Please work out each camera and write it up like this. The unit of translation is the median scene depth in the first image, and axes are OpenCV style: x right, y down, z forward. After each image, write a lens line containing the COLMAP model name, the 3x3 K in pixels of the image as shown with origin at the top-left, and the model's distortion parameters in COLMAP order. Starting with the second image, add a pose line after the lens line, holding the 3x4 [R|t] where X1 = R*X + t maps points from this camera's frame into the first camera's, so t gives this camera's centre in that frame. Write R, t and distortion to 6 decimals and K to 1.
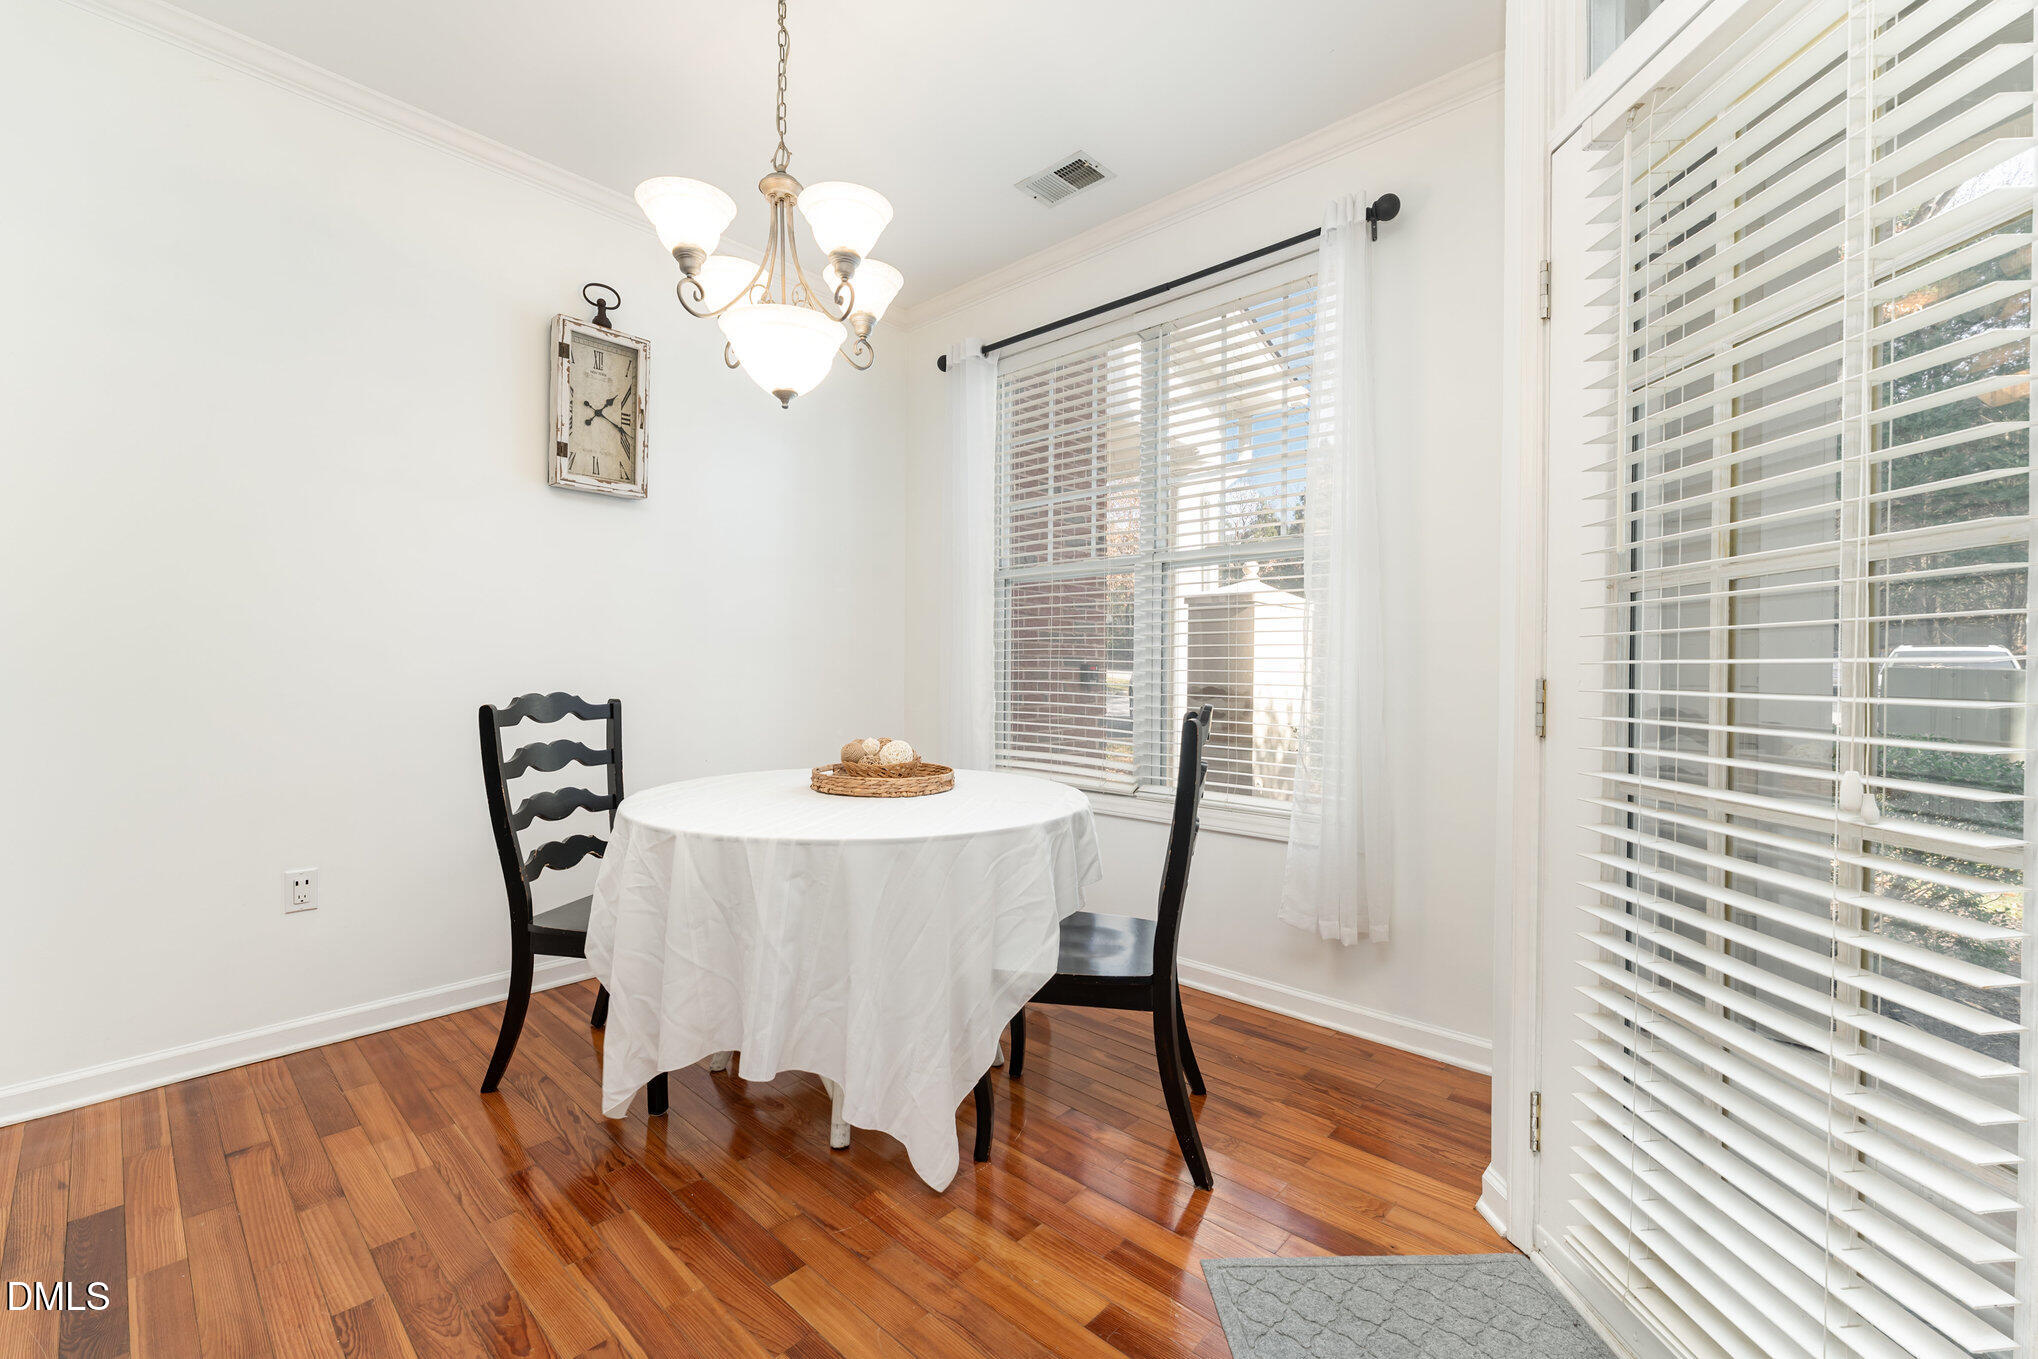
lens RADIAL K [[826.0, 0, 1016.7], [0, 826.0, 672.7], [0, 0, 1]] dist [0.000239, -0.000312]
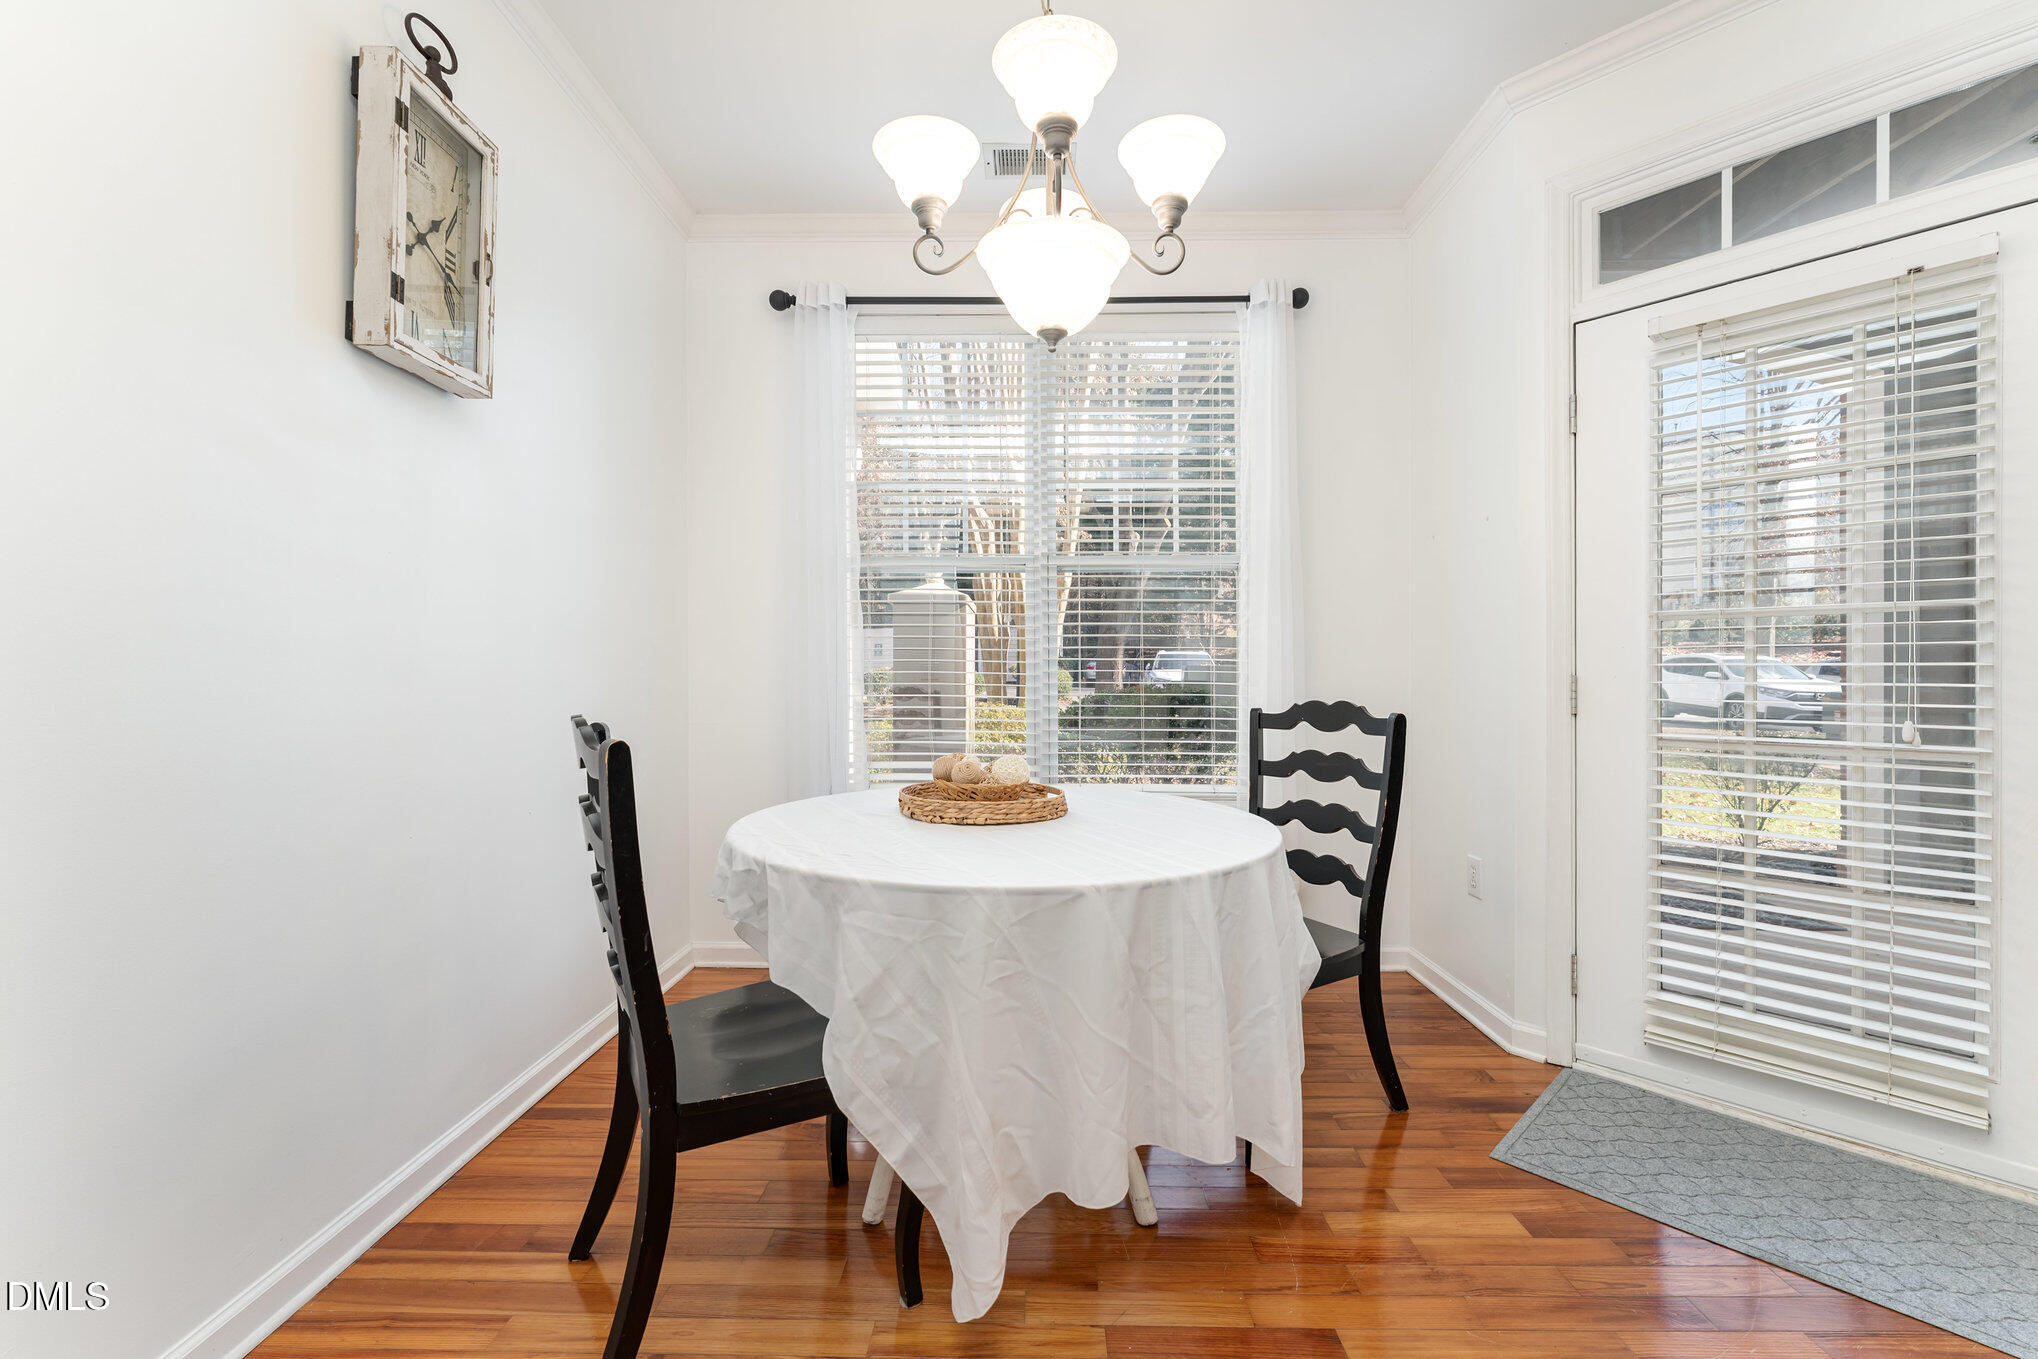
lens RADIAL K [[826.0, 0, 1013.8], [0, 826.0, 674.6], [0, 0, 1]] dist [0.000239, -0.000312]
pose [[0.758616, -0.009261, 0.651472, -0.579543], [0.007232, 0.999957, 0.005794, -0.004903], [-0.651498, 0.000316, 0.758650, 0.283768]]
